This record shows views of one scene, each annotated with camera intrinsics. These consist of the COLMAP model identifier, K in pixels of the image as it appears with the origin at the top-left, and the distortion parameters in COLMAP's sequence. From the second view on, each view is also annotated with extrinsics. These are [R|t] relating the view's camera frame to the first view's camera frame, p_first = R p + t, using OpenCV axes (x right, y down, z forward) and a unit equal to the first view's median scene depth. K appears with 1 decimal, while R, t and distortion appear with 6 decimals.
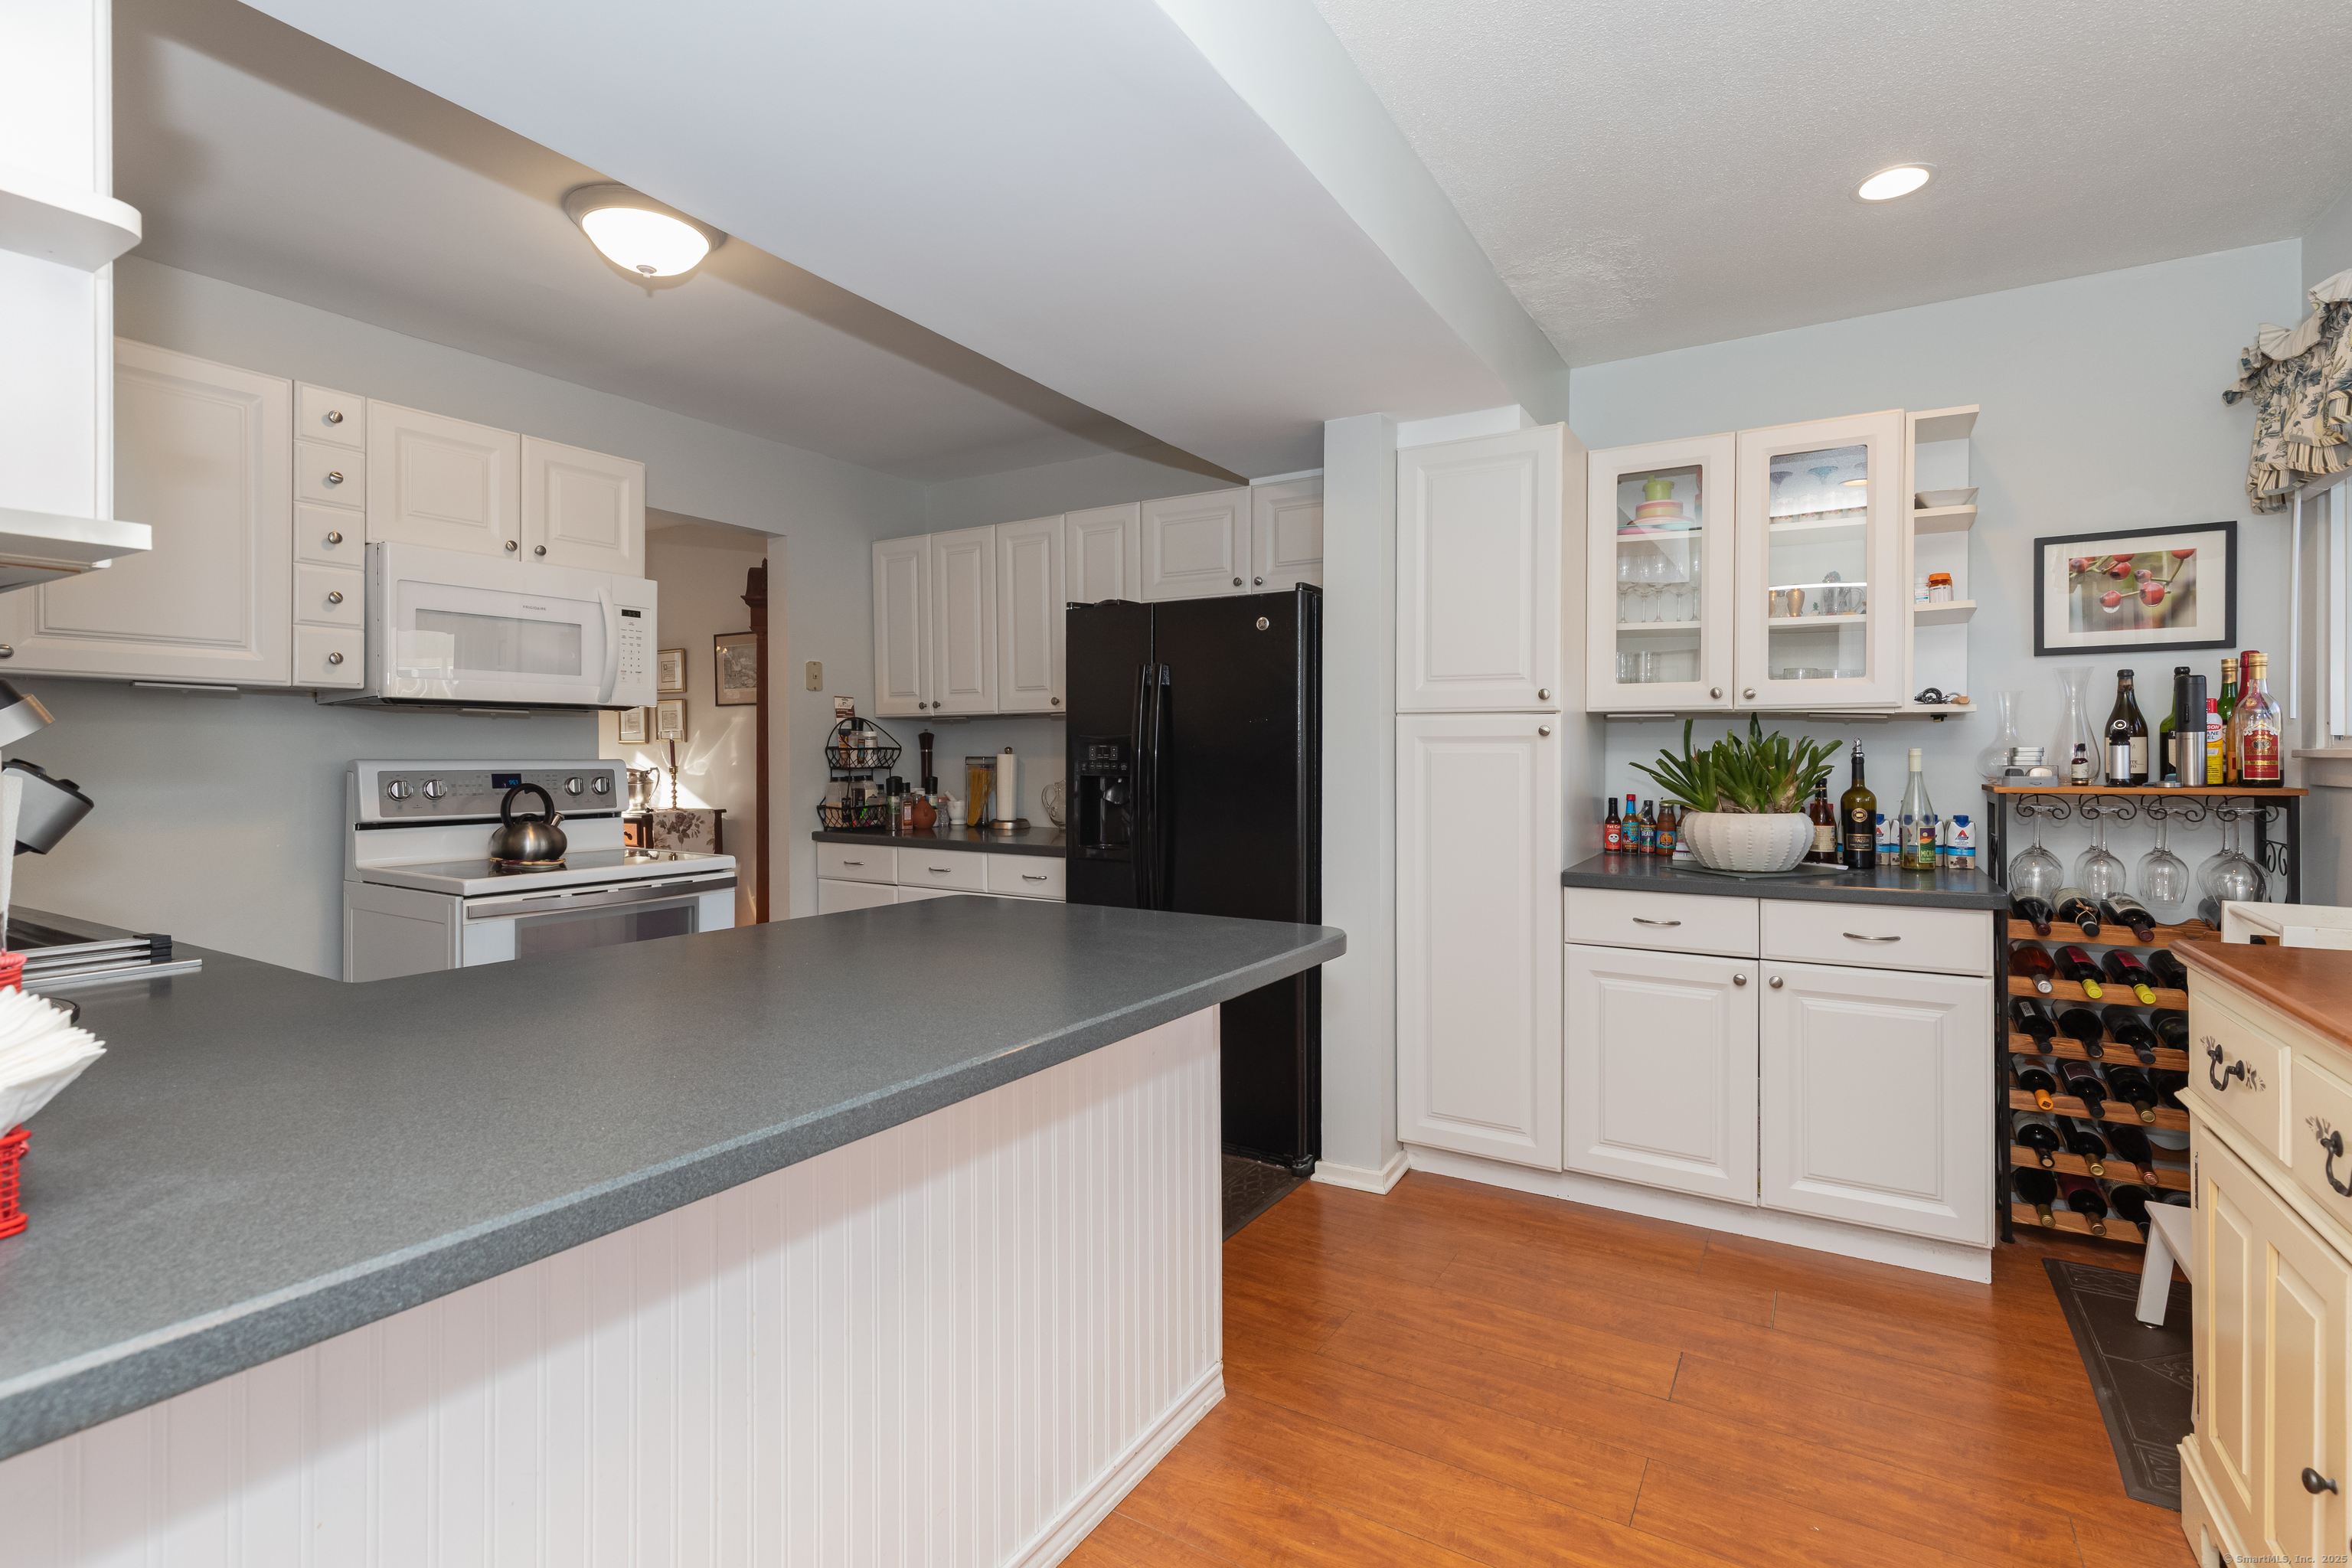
lens RADIAL K [[1093.1, 0, 1191.7], [0, 1093.1, 745.6], [0, 0, 1]] dist [0.020755, -0.002453]
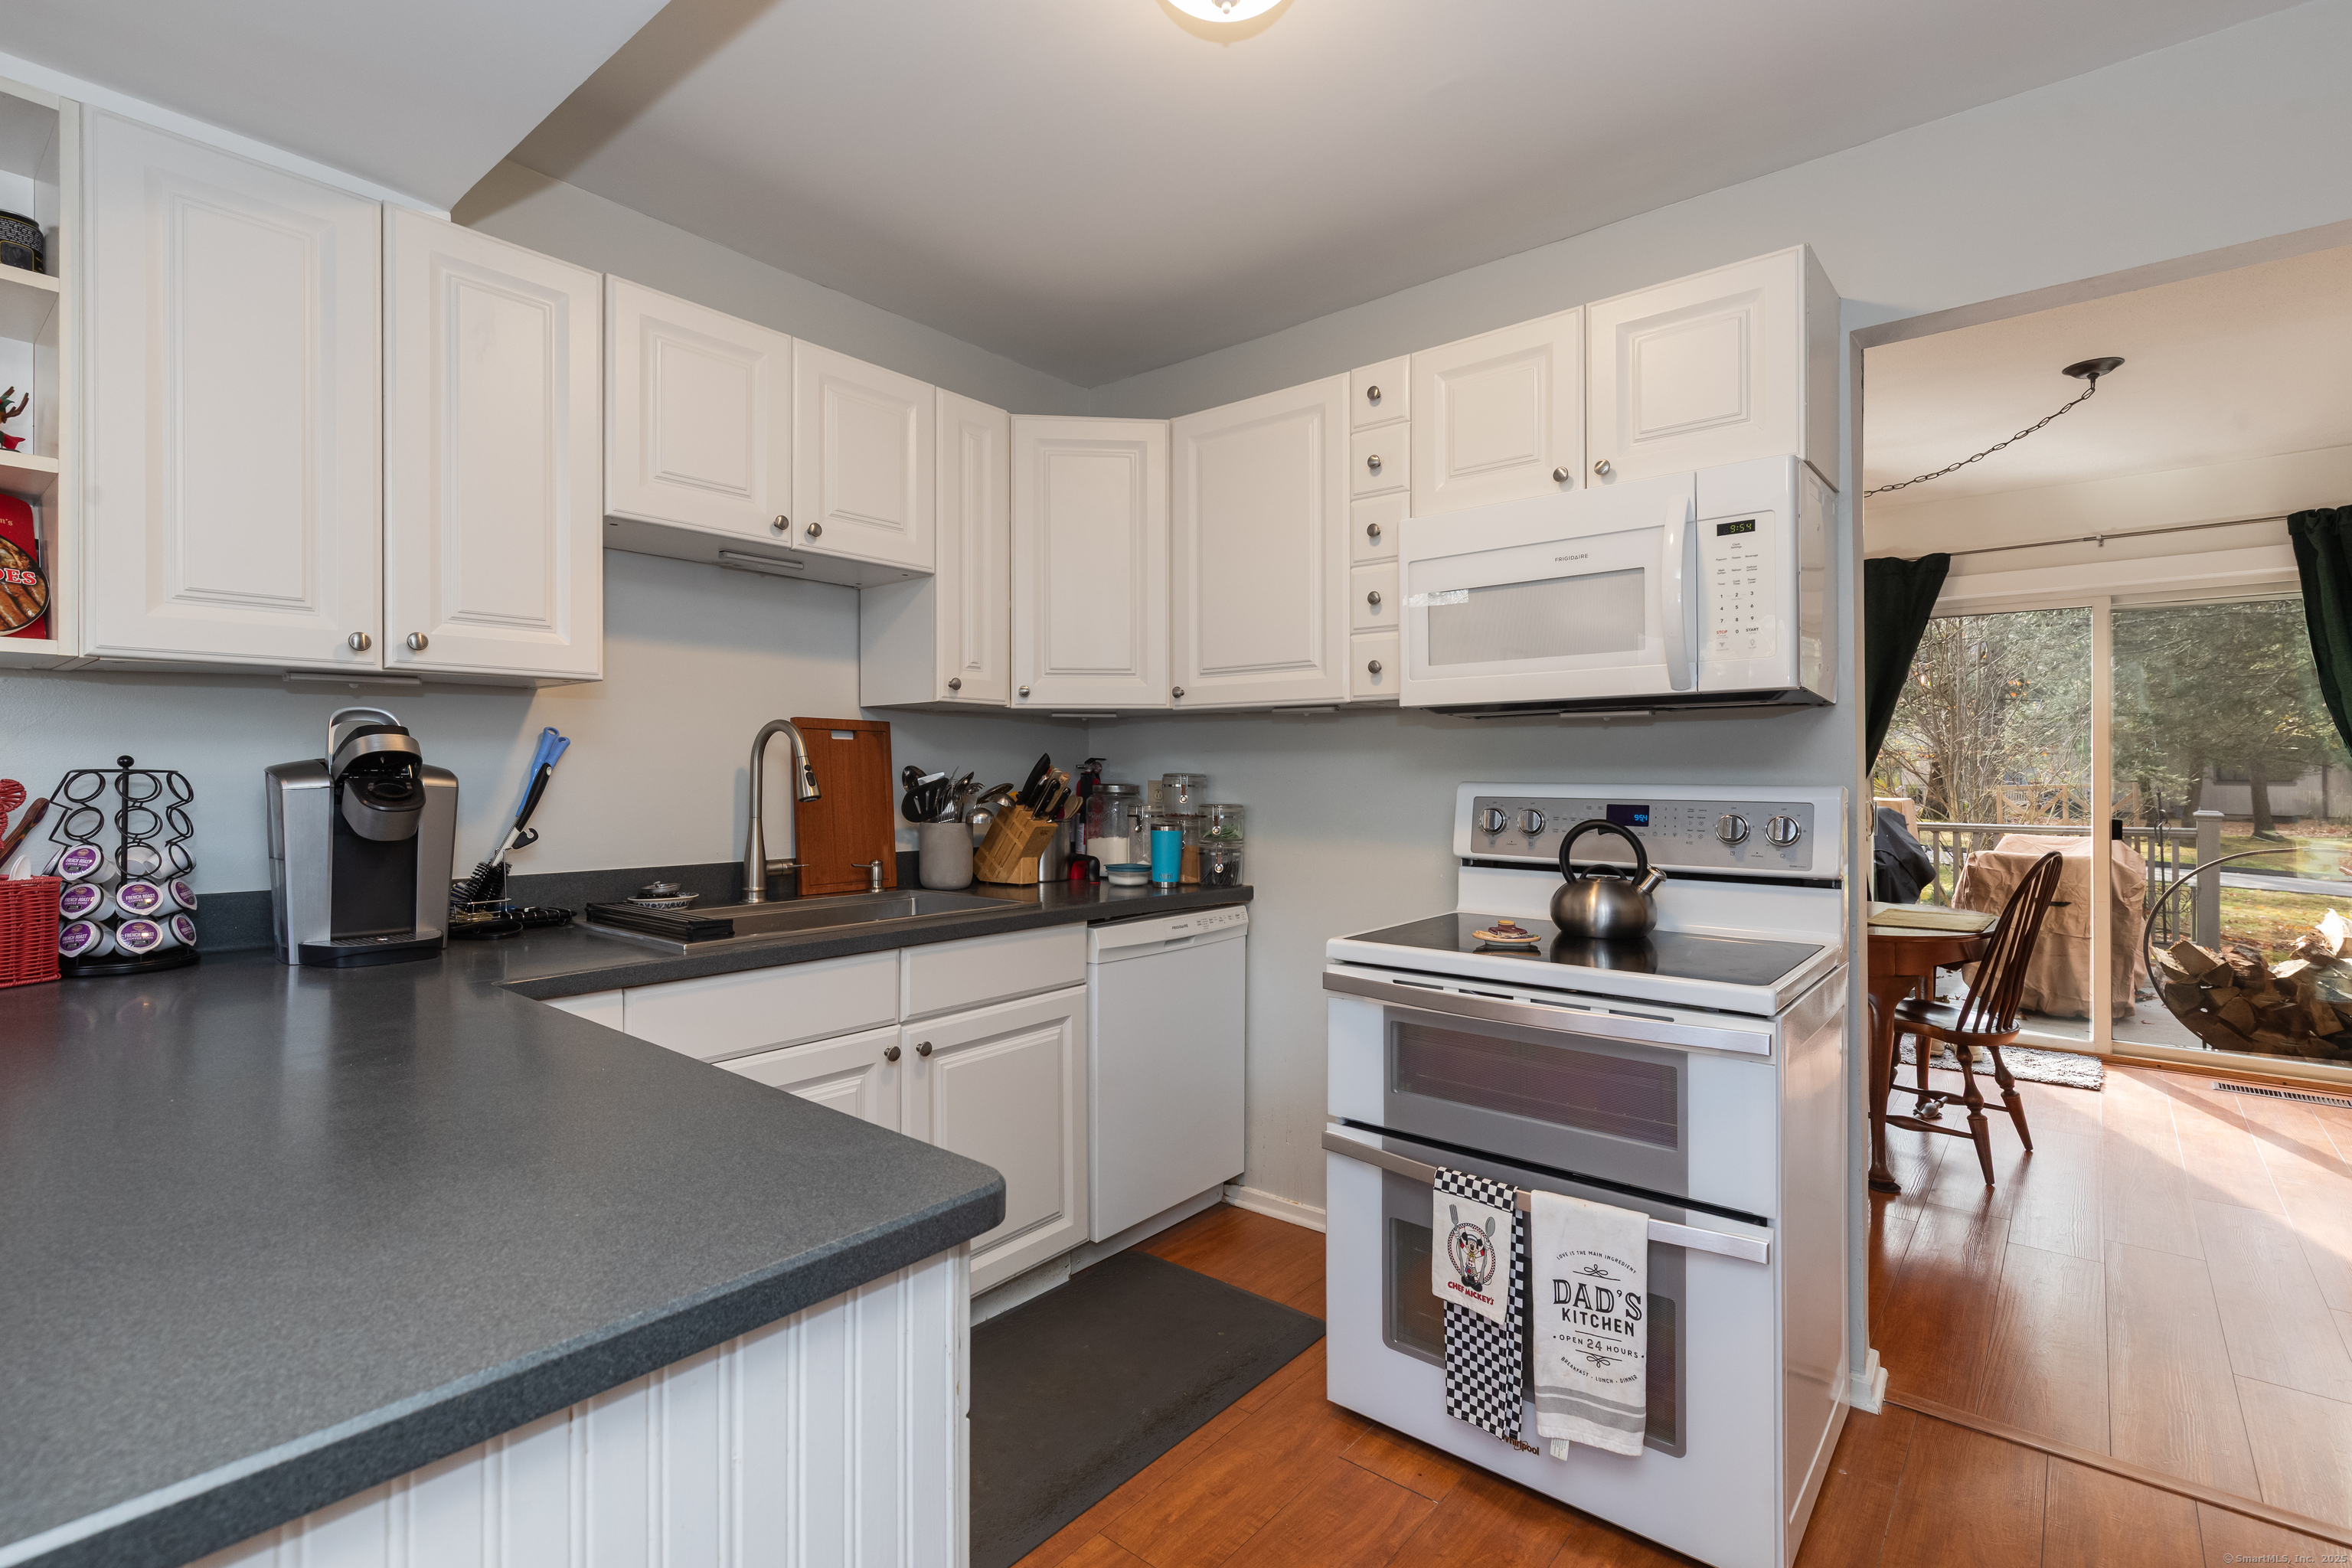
lens RADIAL K [[1093.1, 0, 1196.3], [0, 1093.1, 771.7], [0, 0, 1]] dist [0.020755, -0.002453]
pose [[-0.152566, -0.003164, -0.988288, 0.097717], [0.005393, 0.999977, -0.004034, 0.006563], [0.988279, -0.005945, -0.152546, 0.871809]]
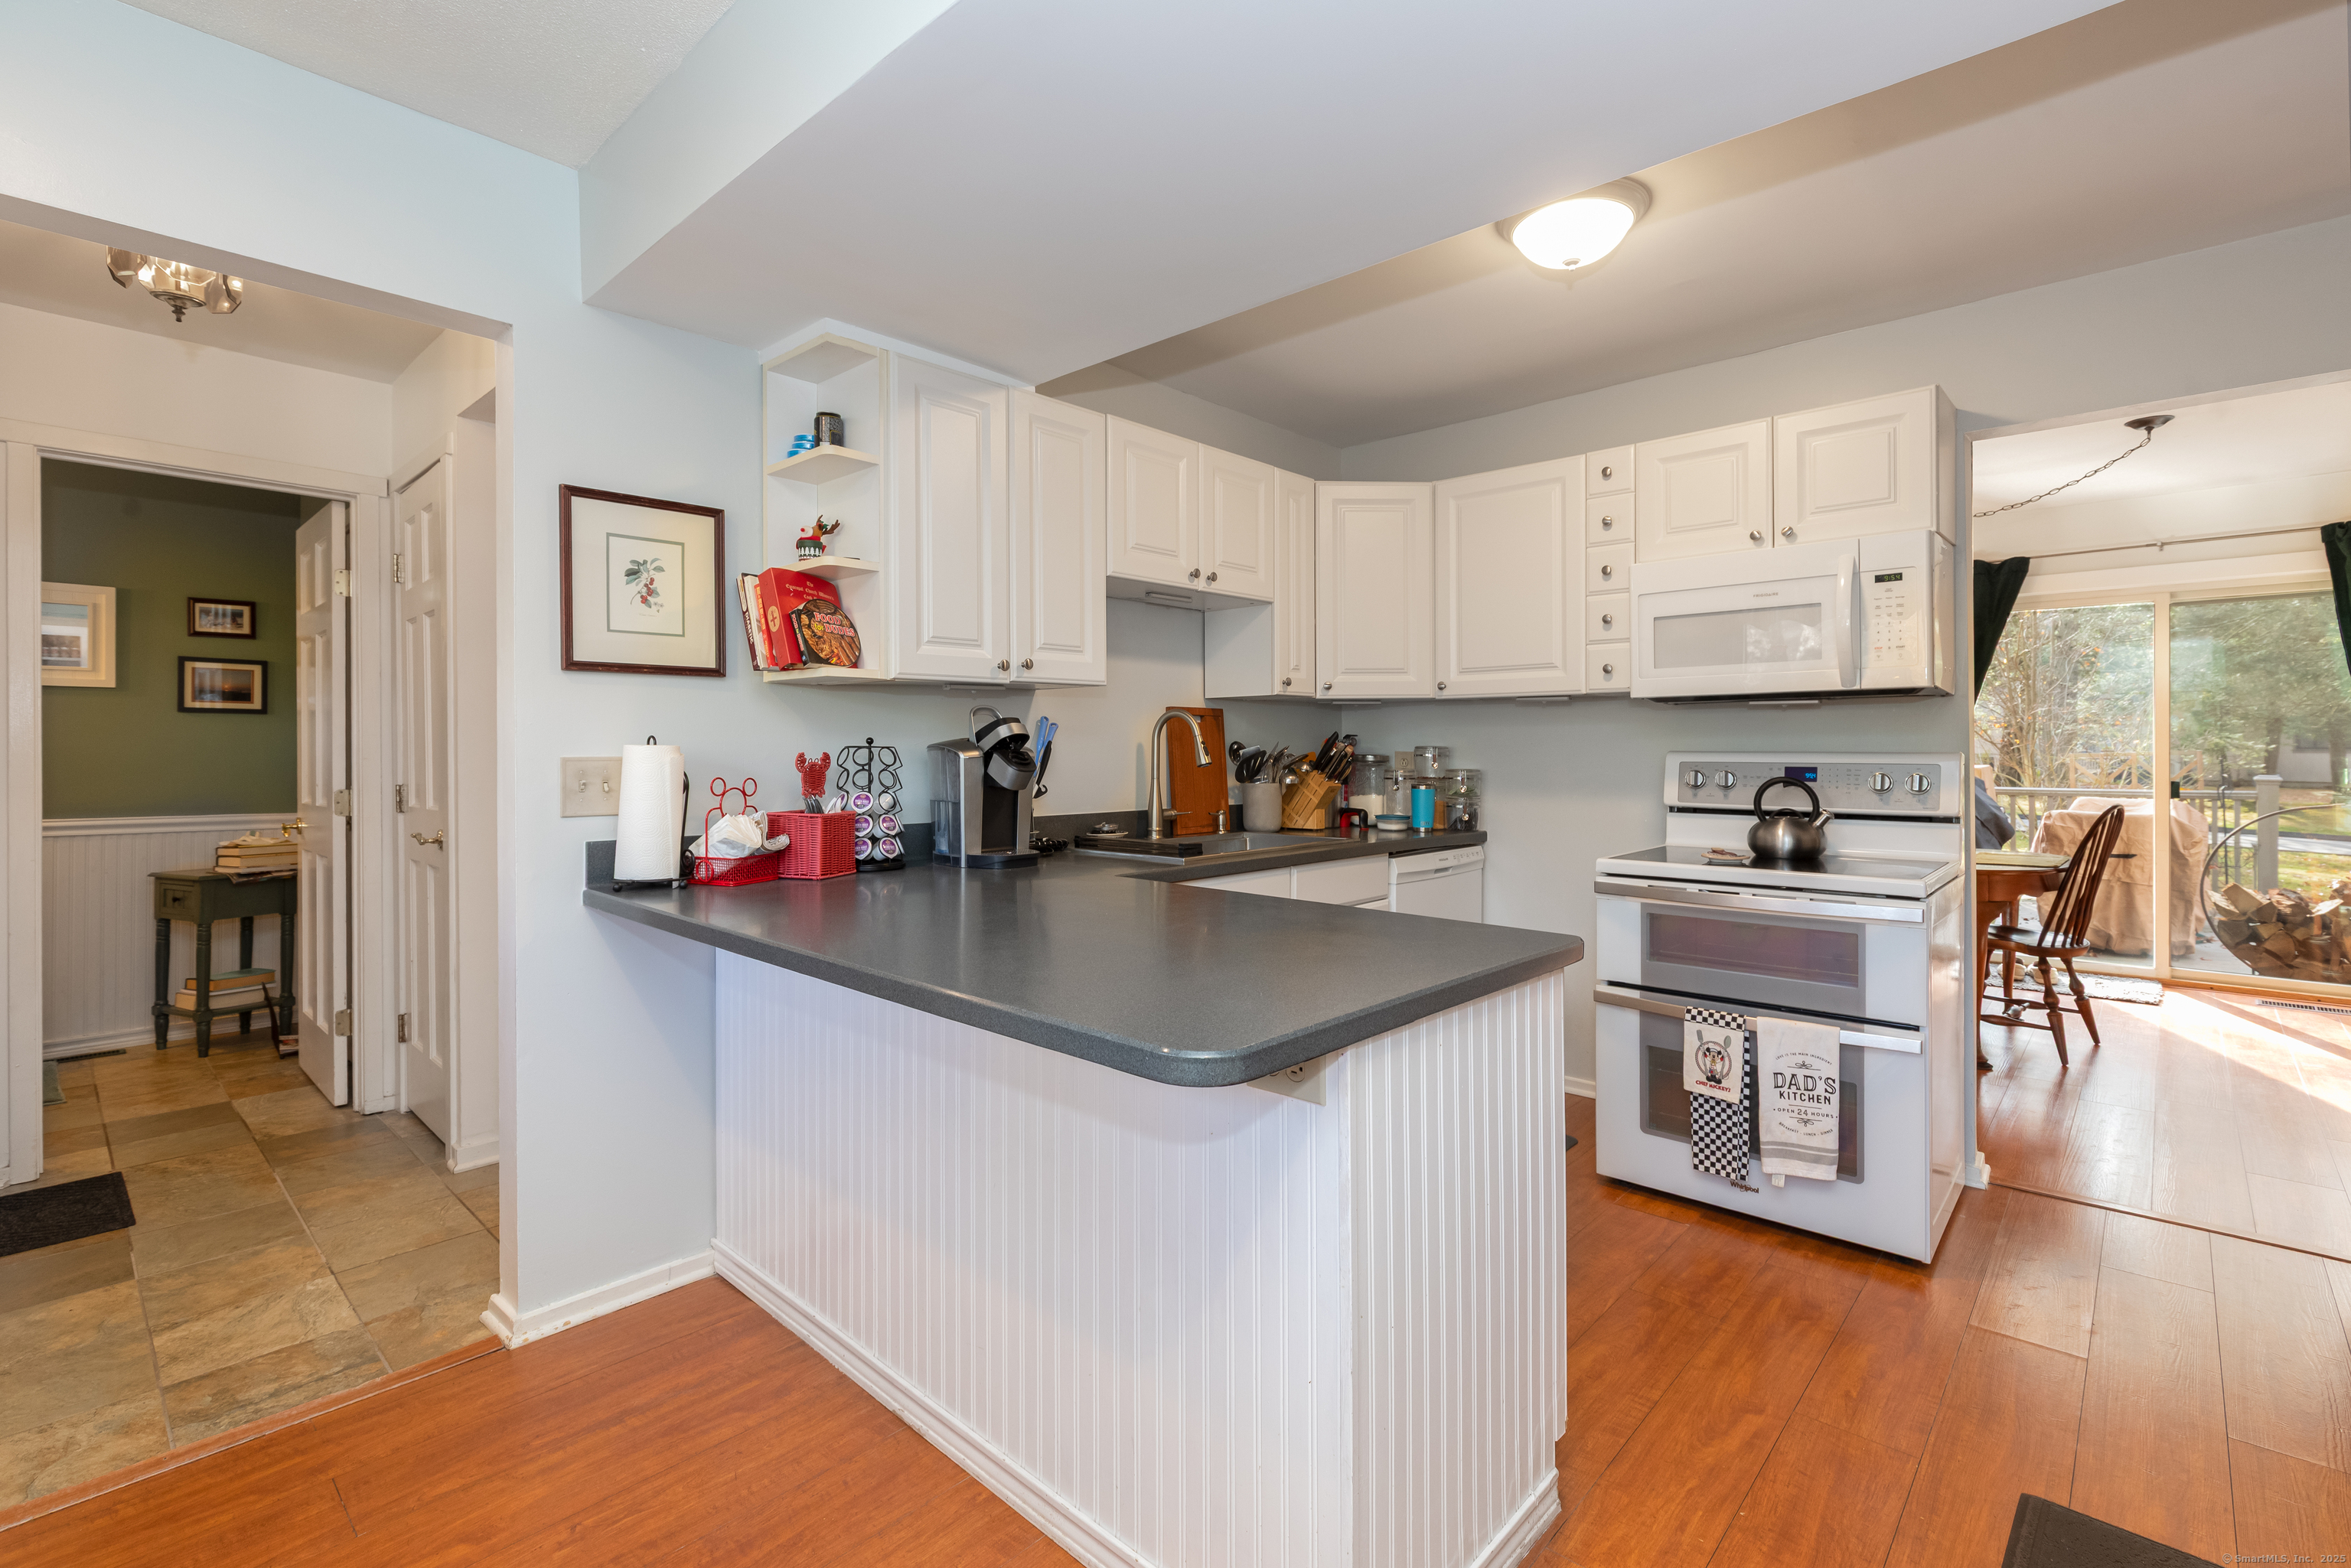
lens RADIAL K [[1092.6, 0, 1196.8], [0, 1092.6, 750.1], [0, 0, 1]] dist [0.020755, -0.002453]
pose [[-0.192685, 0.002605, -0.981257, 0.444261], [0.009421, 0.999955, 0.000804, 0.005459], [0.981215, -0.009090, -0.192701, 0.692299]]
